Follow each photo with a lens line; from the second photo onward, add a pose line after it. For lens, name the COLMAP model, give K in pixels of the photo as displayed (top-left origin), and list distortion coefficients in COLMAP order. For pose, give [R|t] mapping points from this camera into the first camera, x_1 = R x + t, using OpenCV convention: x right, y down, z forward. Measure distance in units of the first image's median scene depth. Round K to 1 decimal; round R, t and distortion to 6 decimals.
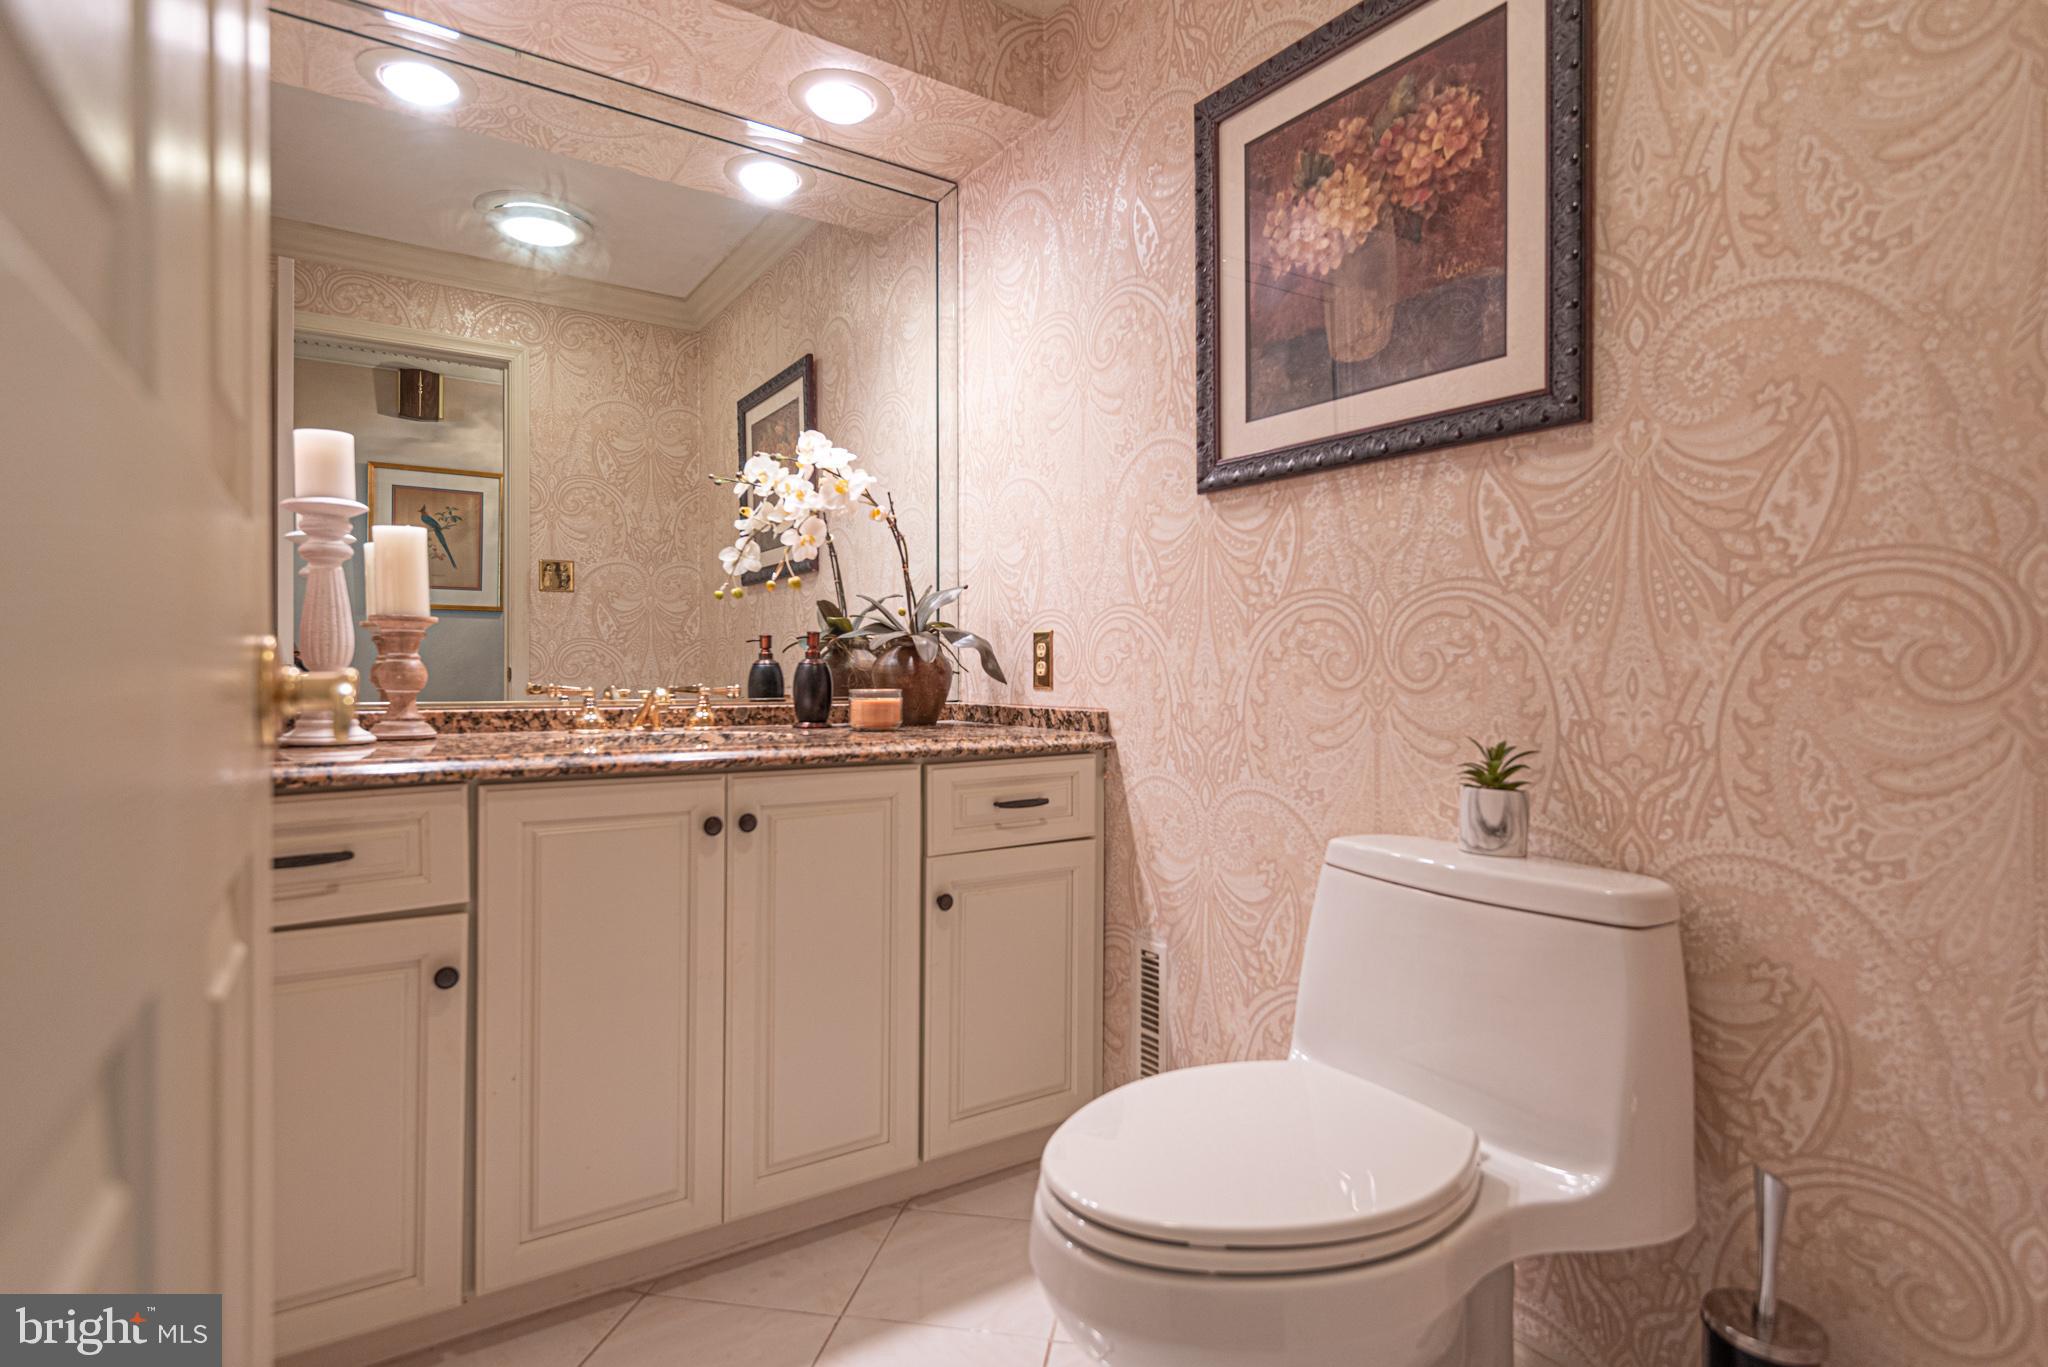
lens RADIAL K [[1093.5, 0, 1034.0], [0, 1093.5, 673.6], [0, 0, 1]] dist [0.031716, -0.006753]
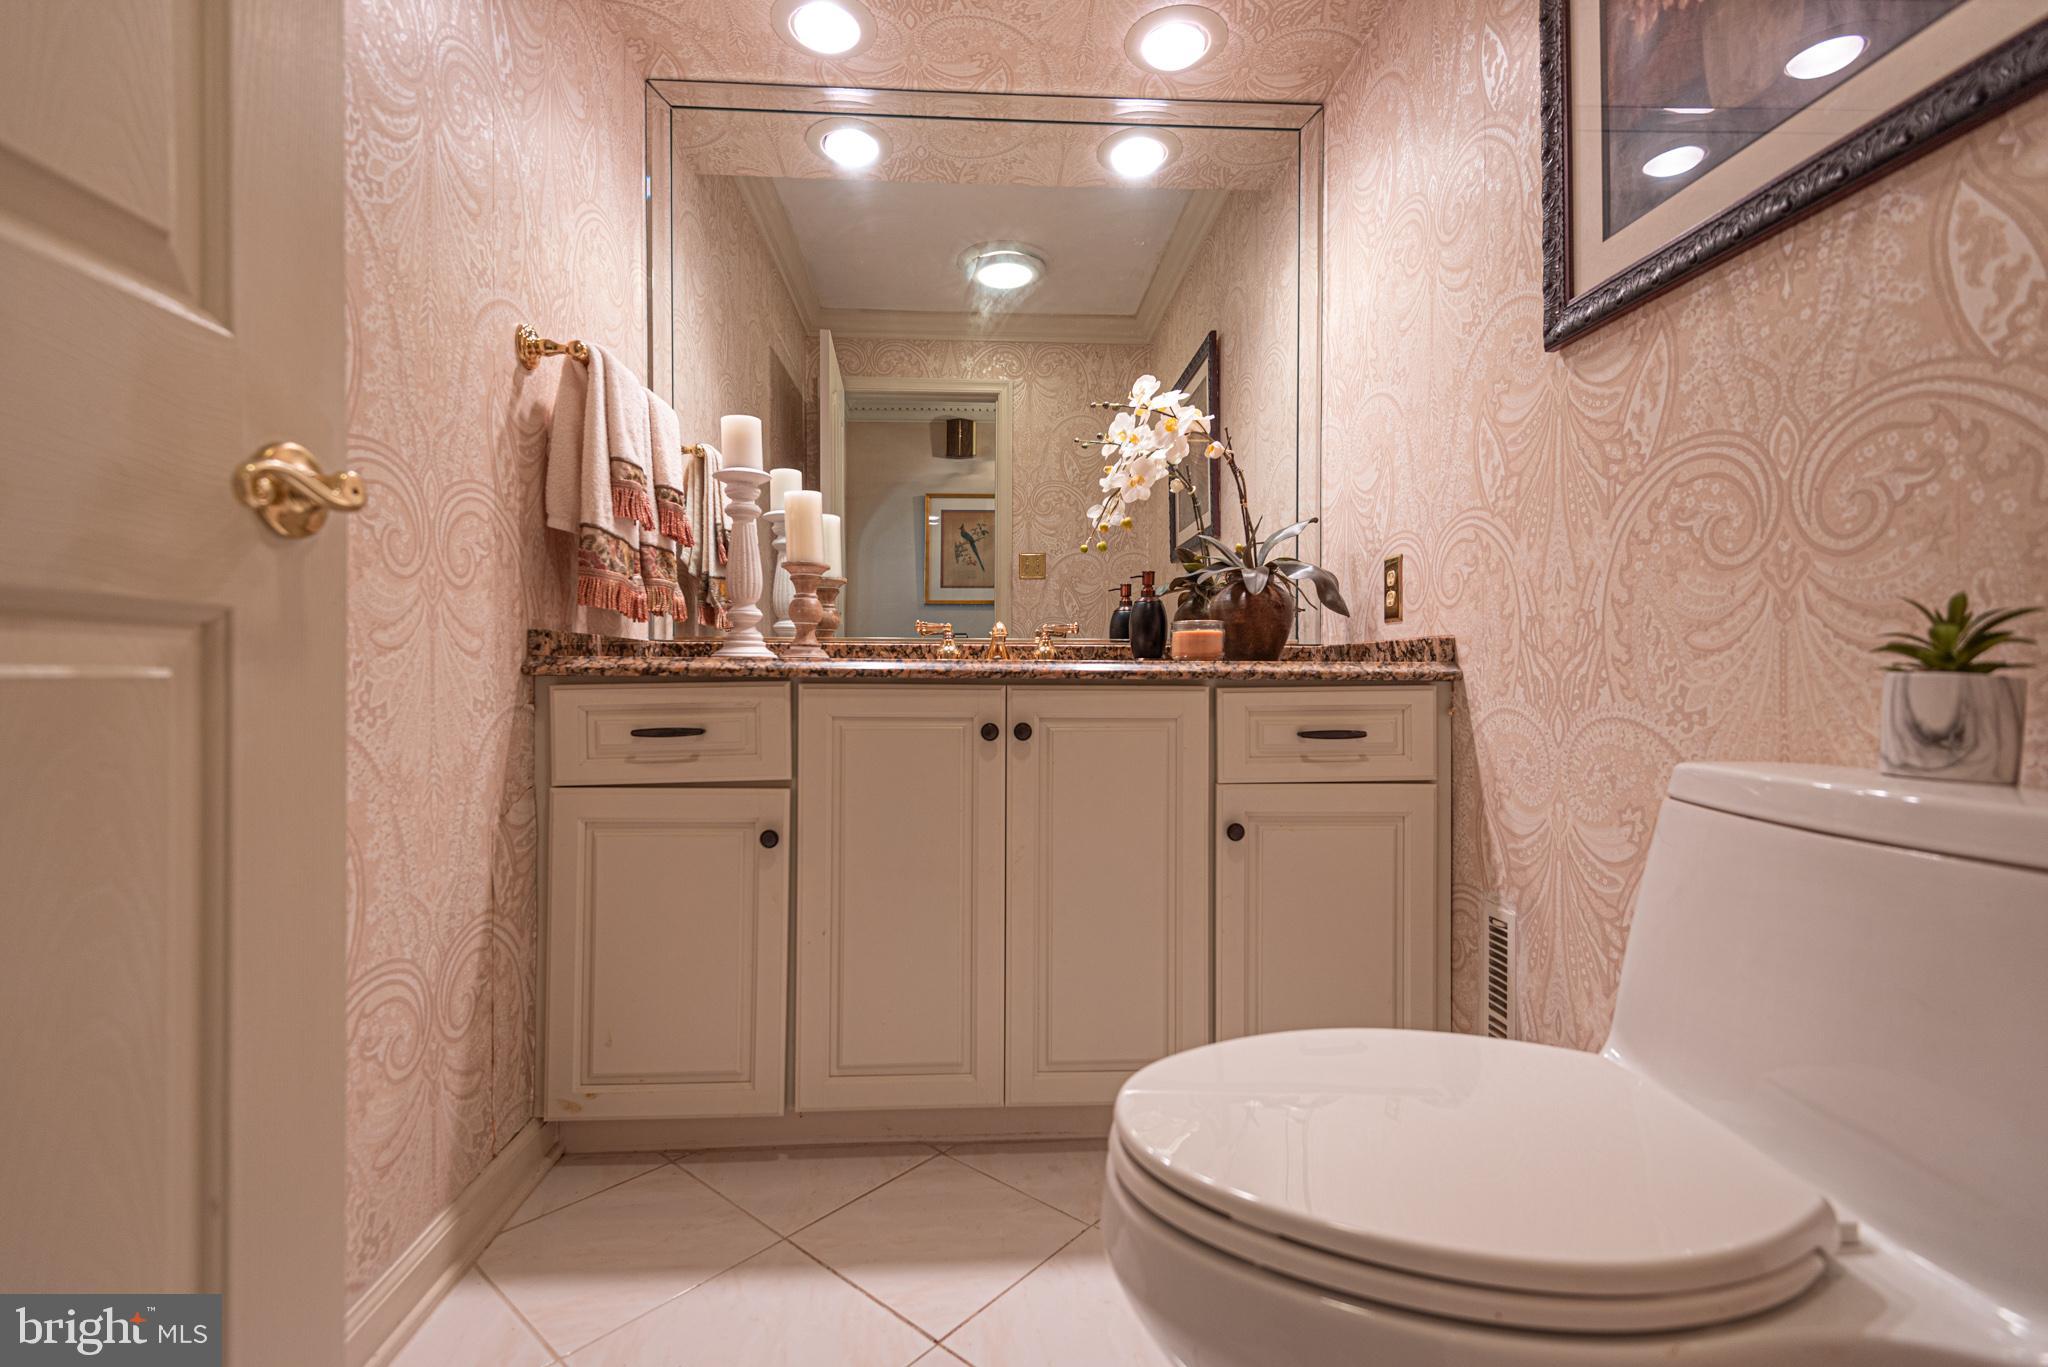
lens RADIAL K [[955.8, 0, 1007.1], [0, 955.8, 682.8], [0, 0, 1]] dist [0.028795, -0.015322]
pose [[0.848795, 0.000815, -0.528722, 0.190866], [-0.003007, 0.999990, -0.003287, 0.083464], [0.528714, 0.004380, 0.848789, 0.192831]]
